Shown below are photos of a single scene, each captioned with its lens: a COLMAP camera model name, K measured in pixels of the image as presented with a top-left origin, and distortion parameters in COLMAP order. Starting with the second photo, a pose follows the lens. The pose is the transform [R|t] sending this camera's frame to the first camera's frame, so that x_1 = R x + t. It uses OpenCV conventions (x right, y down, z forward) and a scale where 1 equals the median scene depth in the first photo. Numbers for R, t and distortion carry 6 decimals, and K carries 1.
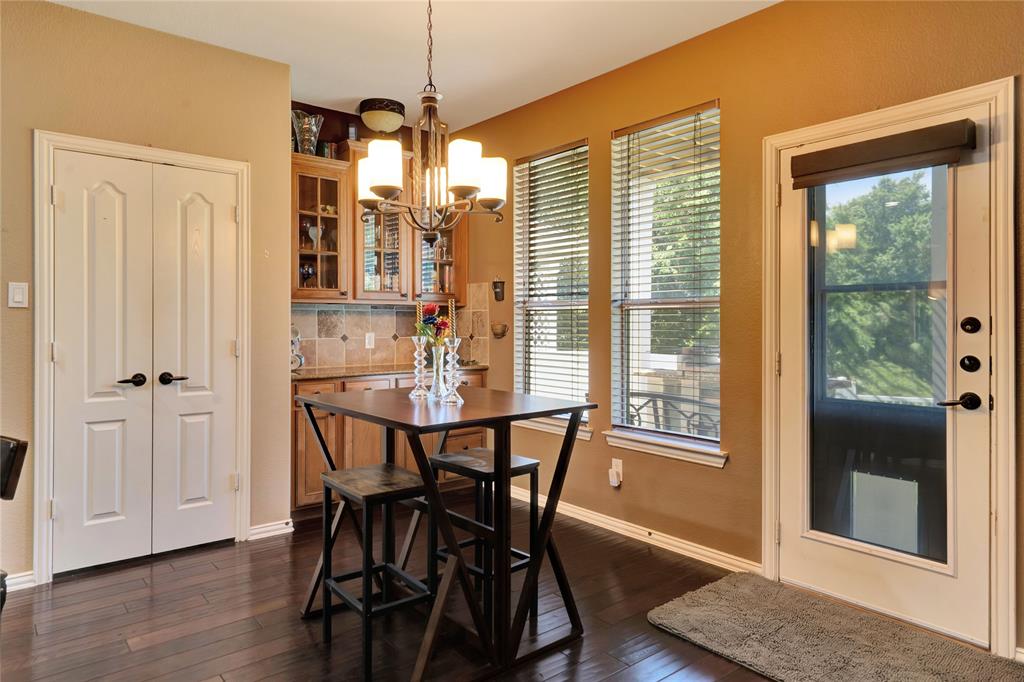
lens RADIAL K [[641.2, 0, 509.0], [0, 641.2, 325.5], [0, 0, 1]] dist [0.006261, 0.001847]
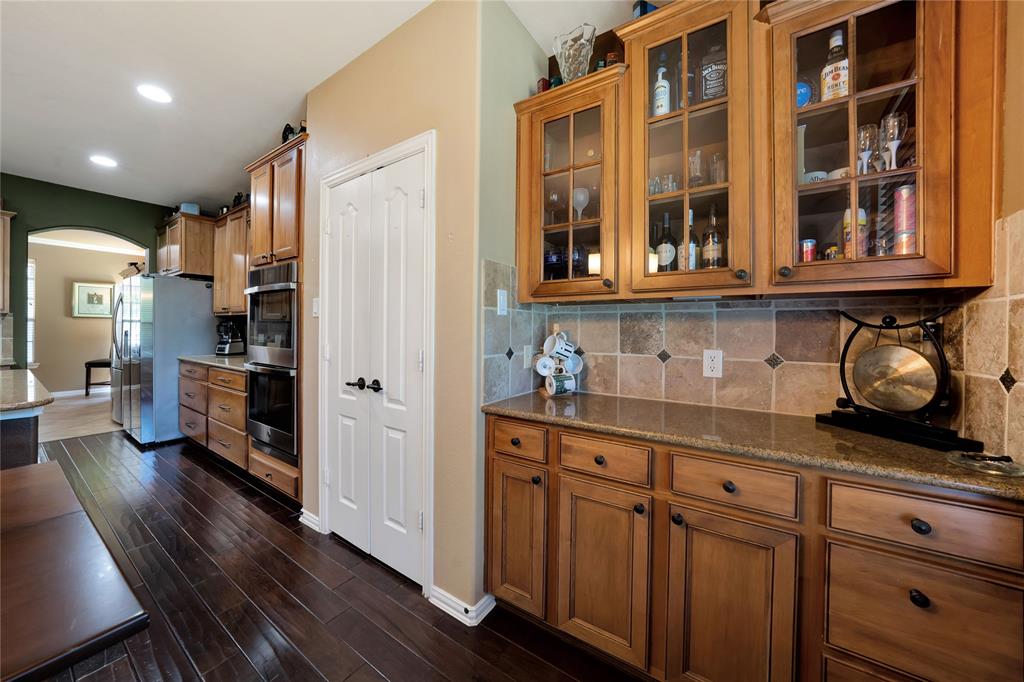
lens RADIAL K [[363.6, 0, 513.9], [0, 363.6, 331.9], [0, 0, 1]] dist [-0.023903, 0.004174]
pose [[0.292248, 0.007721, -0.956311, 0.058148], [-0.013534, 0.999901, 0.003936, -0.005448], [0.956247, 0.011793, 0.292323, 1.051602]]
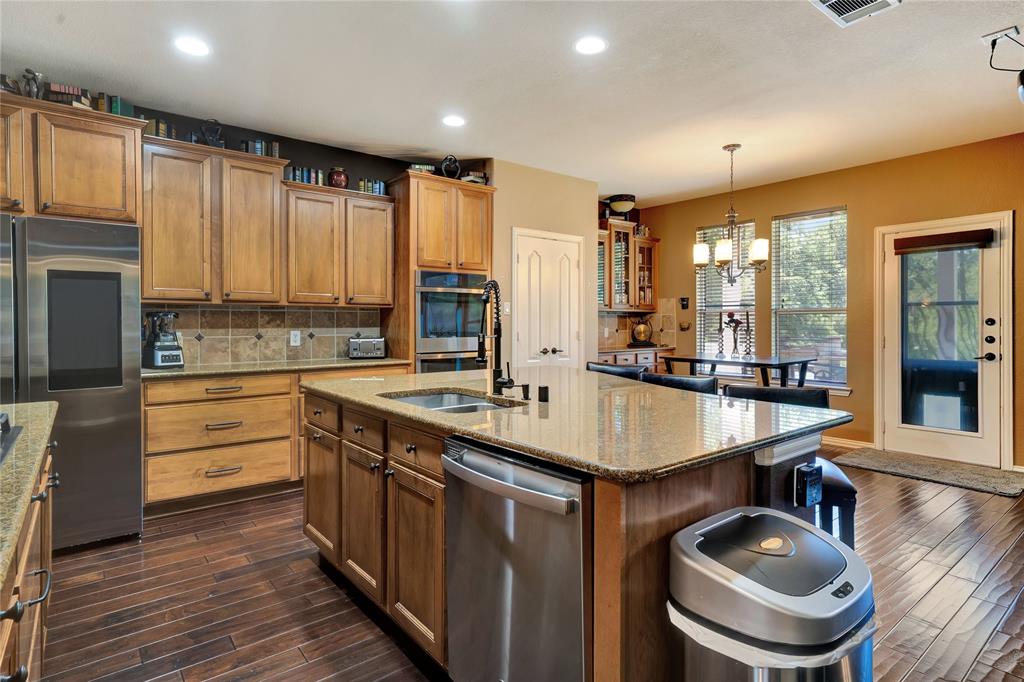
lens RADIAL K [[538.3, 0, 508.4], [0, 538.3, 326.2], [0, 0, 1]] dist [0.004883, -0.000466]
pose [[0.999940, -0.002264, -0.010738, -0.661956], [0.002284, 0.999996, 0.001828, 0.005311], [0.010734, -0.001853, 0.999941, -0.625725]]
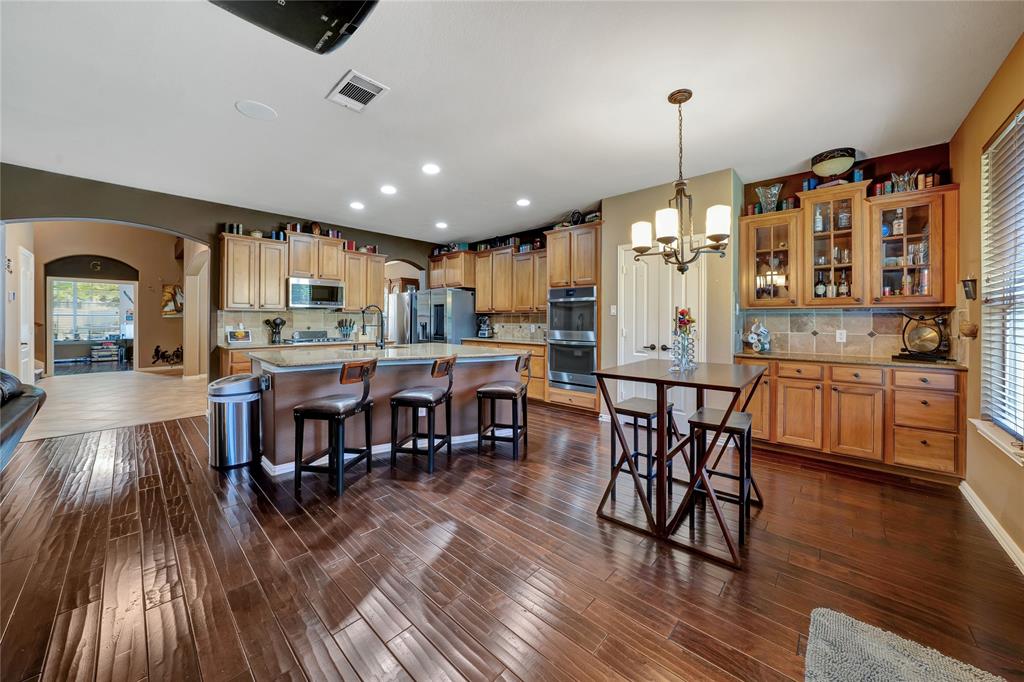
lens RADIAL K [[363.6, 0, 512.6], [0, 363.6, 321.1], [0, 0, 1]] dist [-0.023903, 0.004174]
pose [[0.146877, 0.002384, -0.989152, 0.573161], [-0.010556, 0.999944, 0.000843, -0.000440], [0.989098, 0.010318, 0.146894, 0.338051]]
